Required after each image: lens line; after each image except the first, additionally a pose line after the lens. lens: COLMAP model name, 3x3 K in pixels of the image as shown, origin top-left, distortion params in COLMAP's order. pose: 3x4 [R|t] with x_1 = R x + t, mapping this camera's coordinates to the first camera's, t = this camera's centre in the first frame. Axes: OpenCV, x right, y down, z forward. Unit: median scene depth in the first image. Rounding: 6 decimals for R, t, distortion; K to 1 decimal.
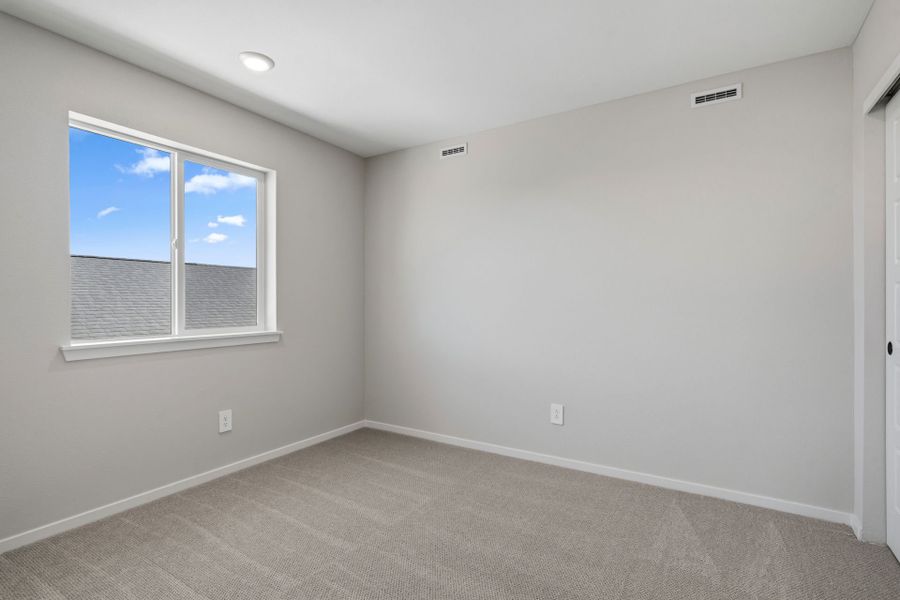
lens RADIAL K [[432.9, 0, 451.2], [0, 432.9, 295.6], [0, 0, 1]] dist [-0.000215, 0.000100]
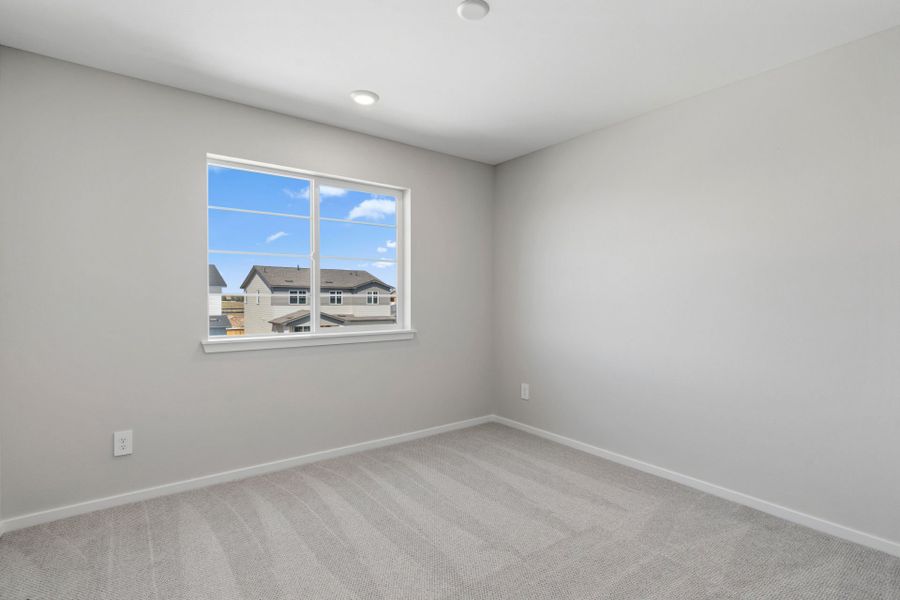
lens RADIAL K [[369.0, 0, 449.8], [0, 369.0, 309.6], [0, 0, 1]] dist [0.000274, 0.000044]
pose [[0.905252, -0.002643, -0.424867, 0.102310], [0.016041, 0.999480, 0.027961, 0.003543], [0.424572, -0.032127, 0.904824, 0.164806]]
